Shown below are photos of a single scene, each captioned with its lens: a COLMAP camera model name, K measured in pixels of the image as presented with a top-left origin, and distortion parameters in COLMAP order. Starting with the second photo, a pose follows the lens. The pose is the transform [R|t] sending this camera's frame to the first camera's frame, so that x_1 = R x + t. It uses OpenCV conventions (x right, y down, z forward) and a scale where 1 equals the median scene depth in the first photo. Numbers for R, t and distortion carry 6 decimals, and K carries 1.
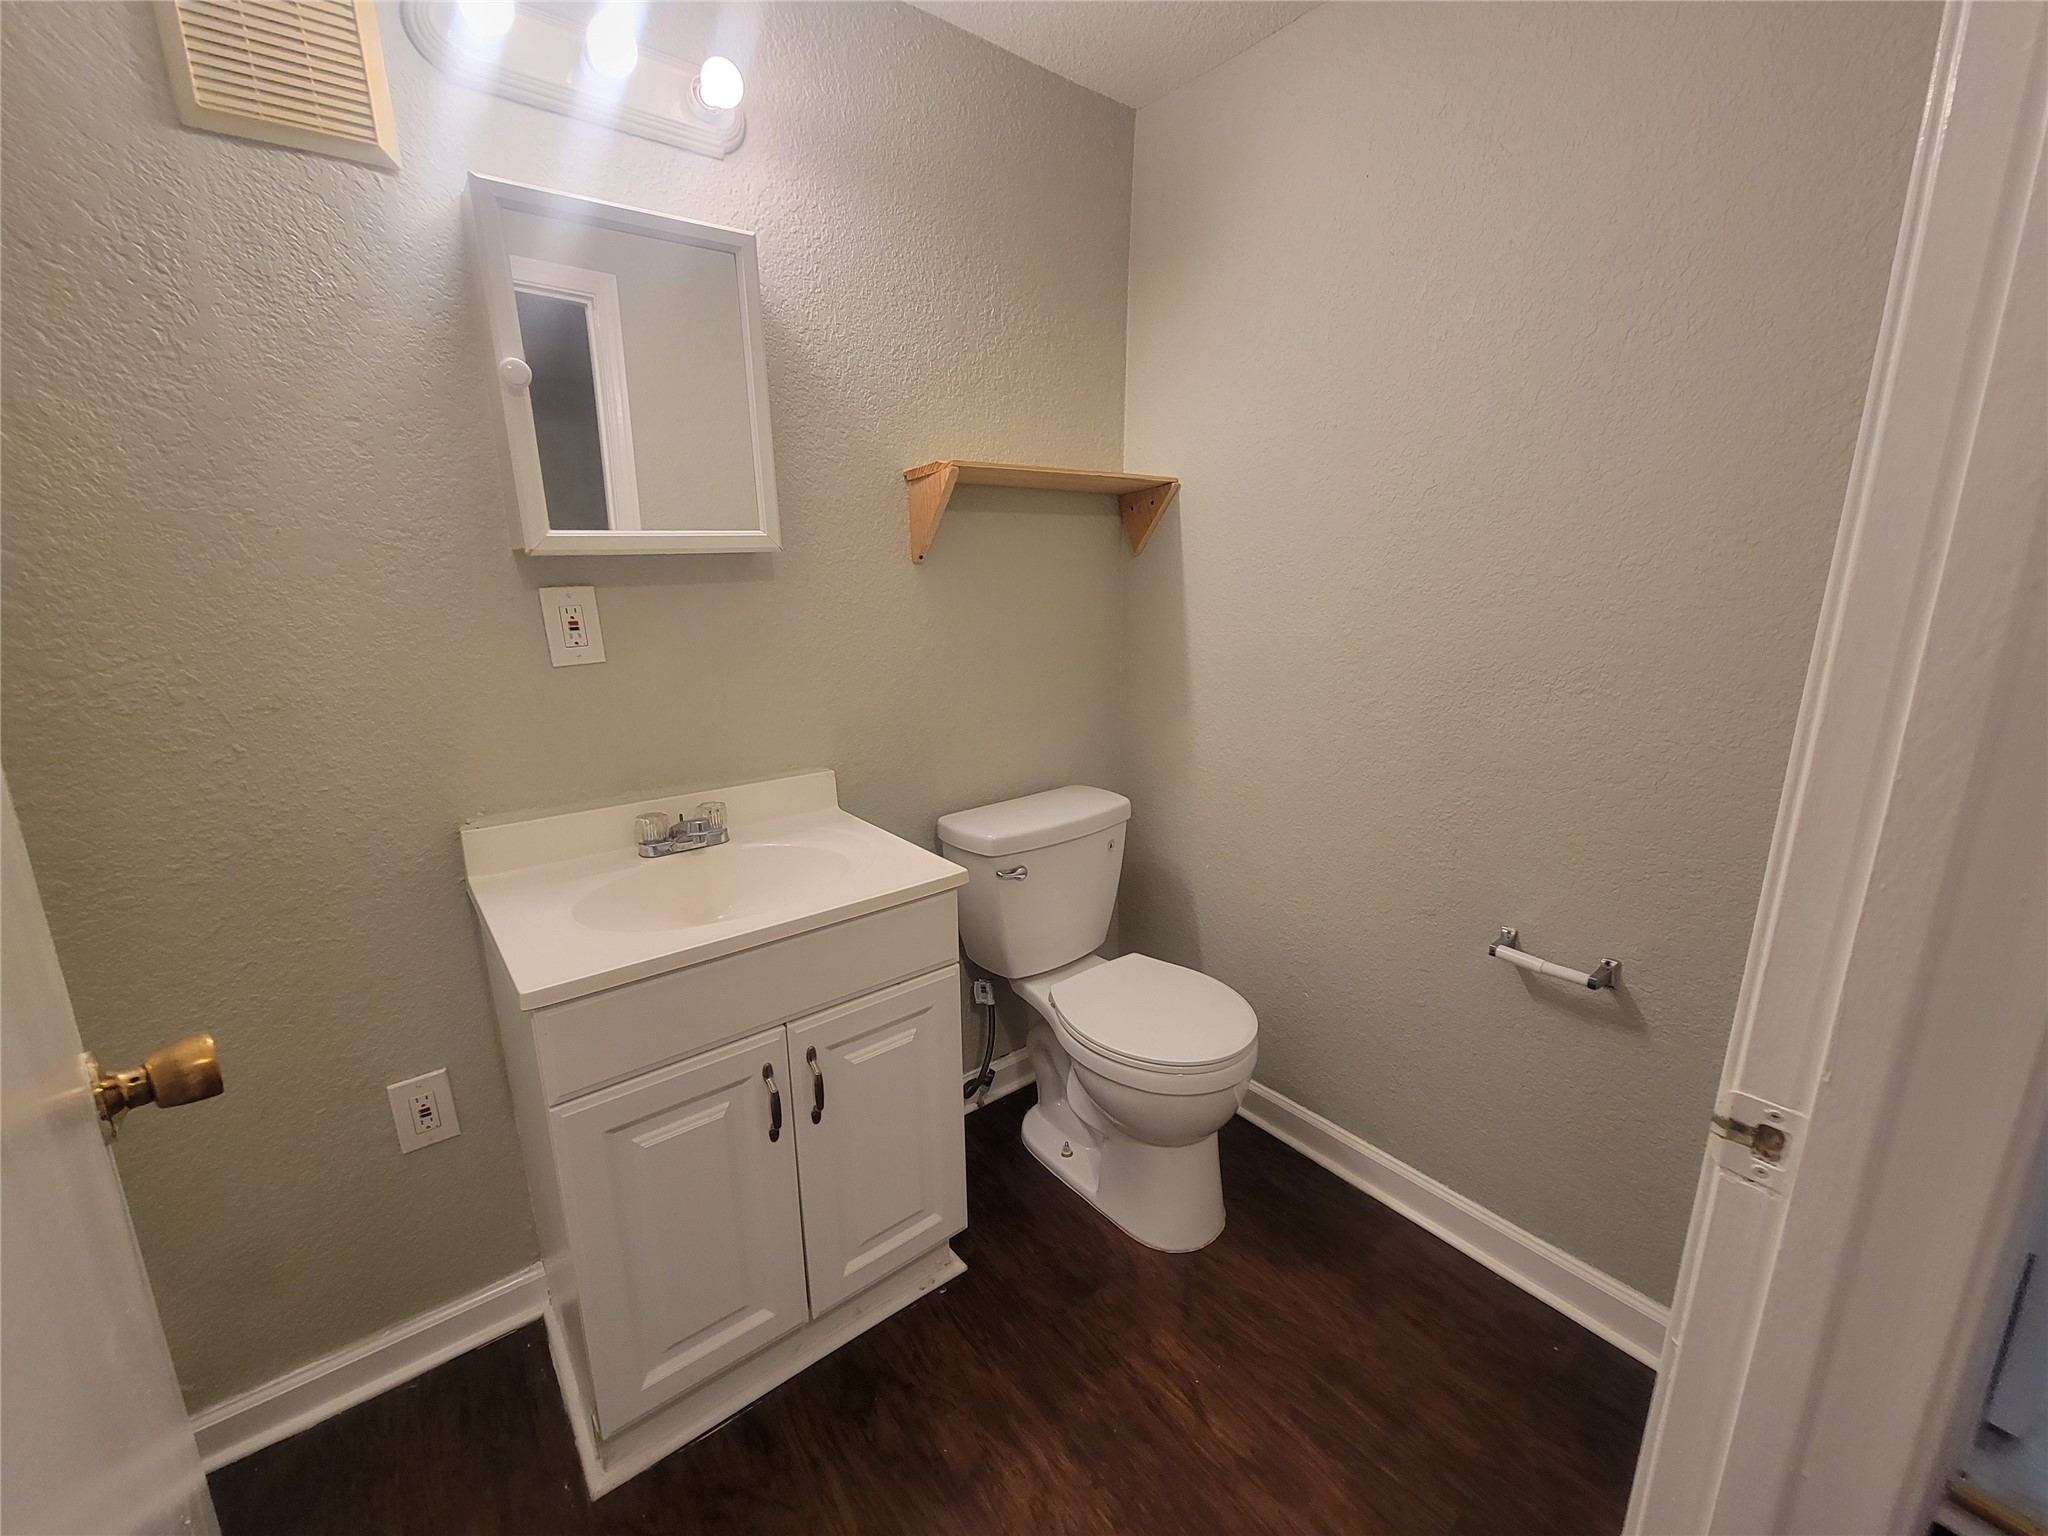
lens RADIAL K [[831.9, 0, 1031.0], [0, 831.9, 770.2], [0, 0, 1]] dist [-0.001686, -0.000825]
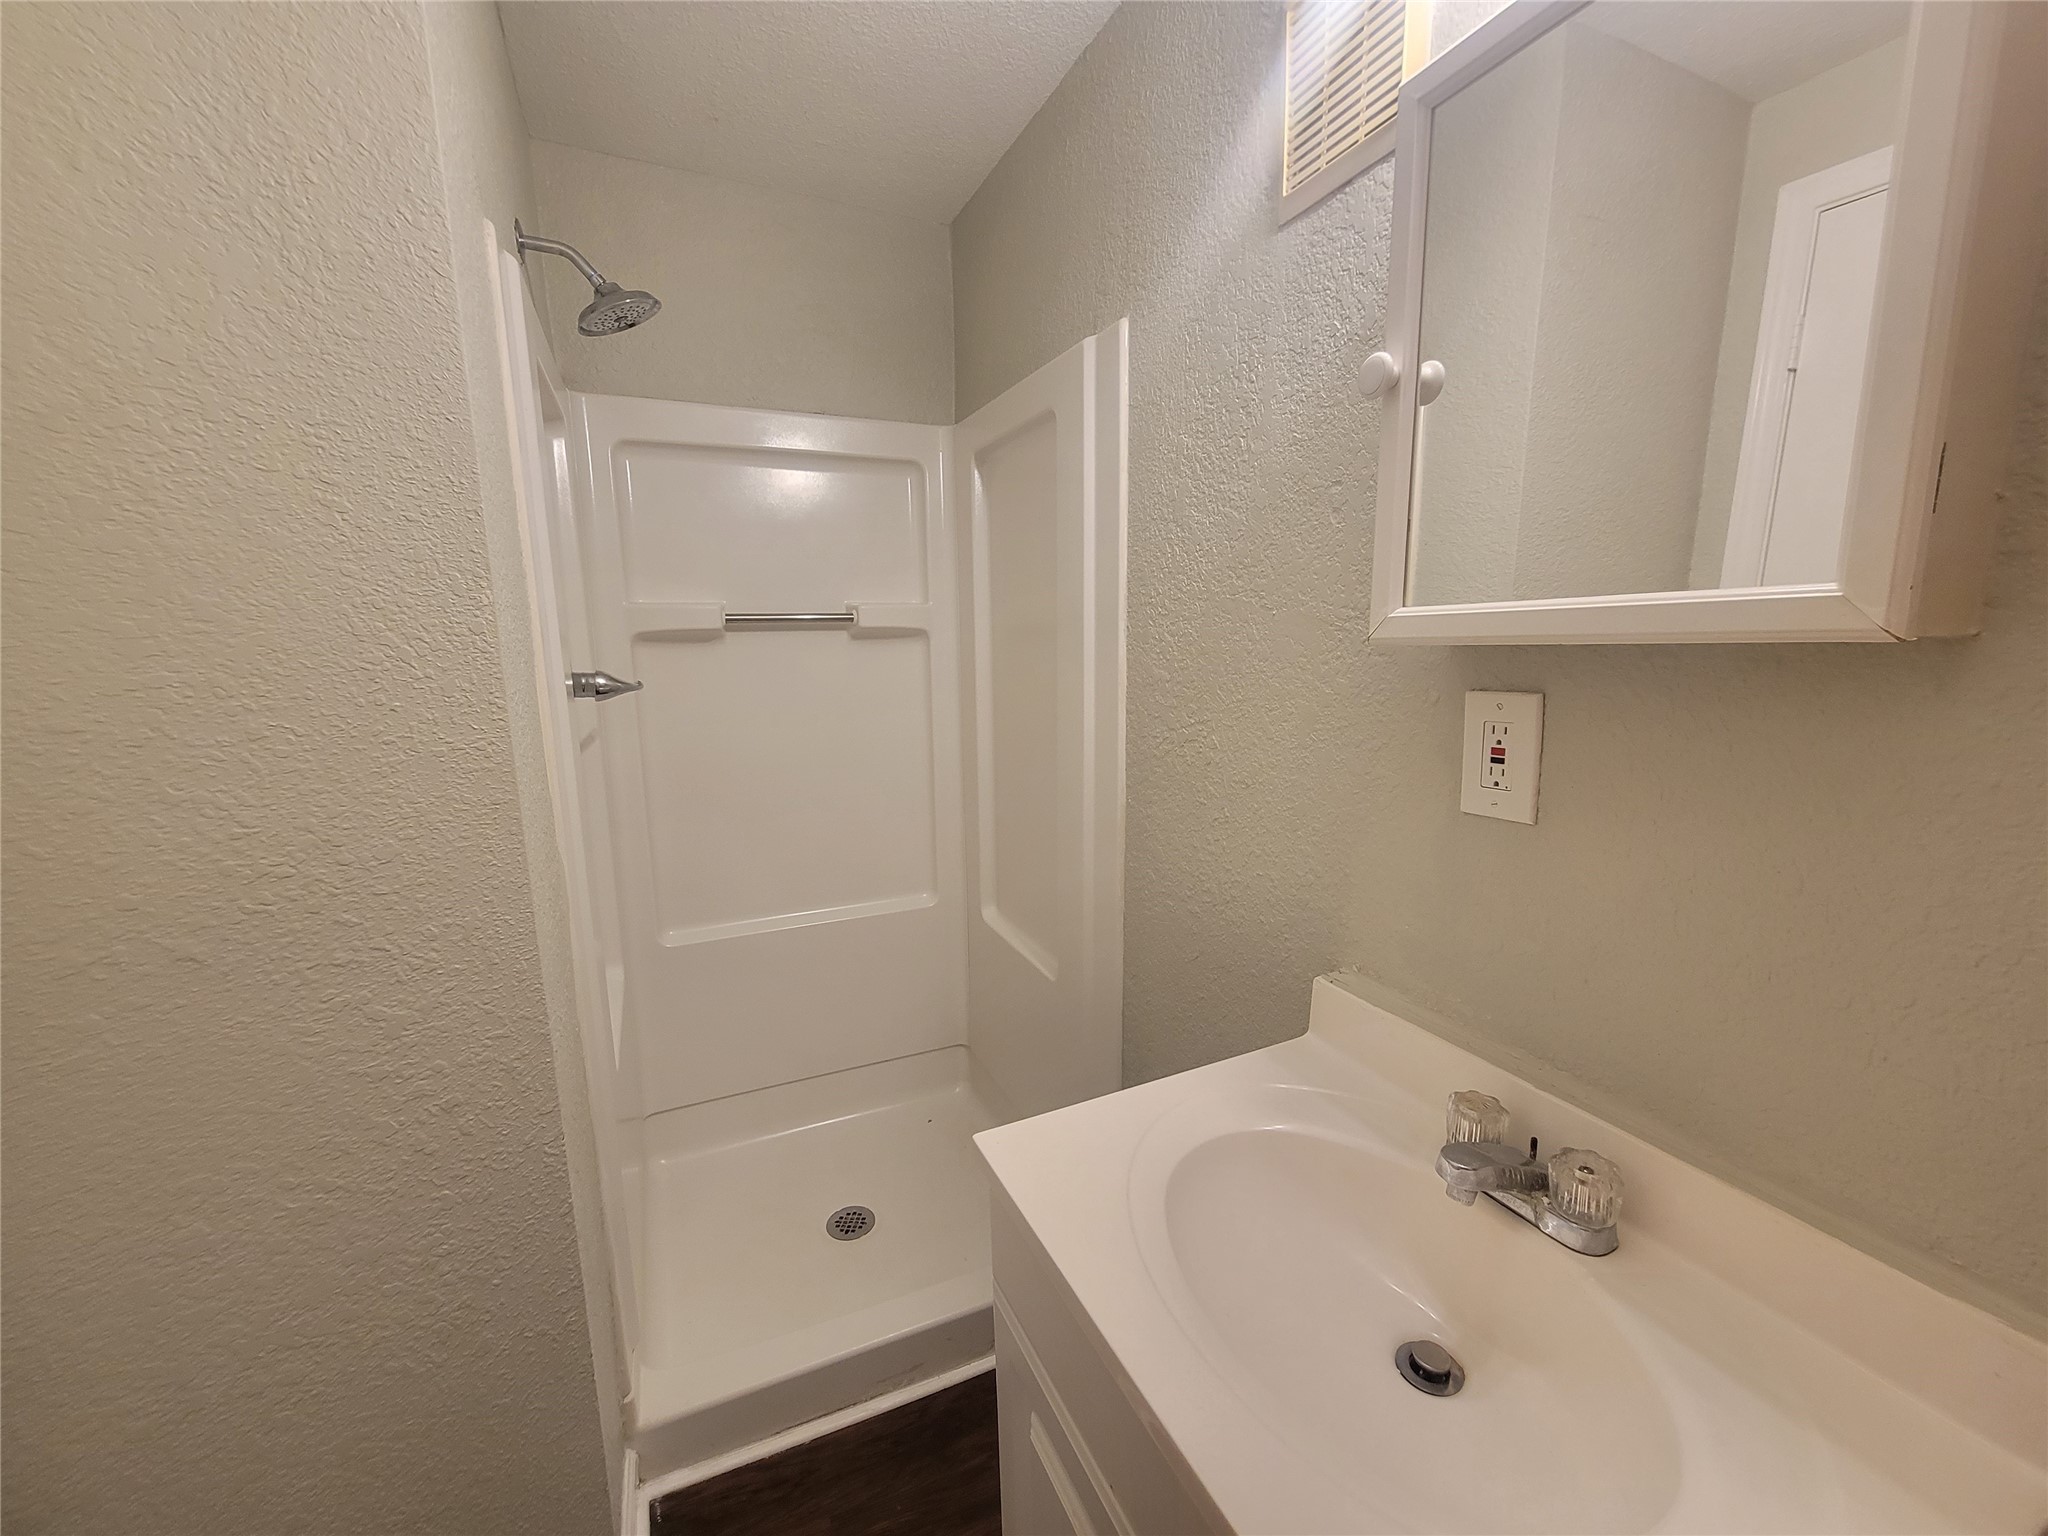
lens RADIAL K [[831.9, 0, 1031.0], [0, 831.9, 770.2], [0, 0, 1]] dist [-0.001686, -0.000825]
pose [[-0.250517, 0.174968, -0.952170, 0.125781], [-0.218300, 0.947993, 0.231636, -0.260026], [0.943179, 0.265887, -0.199292, 0.910507]]
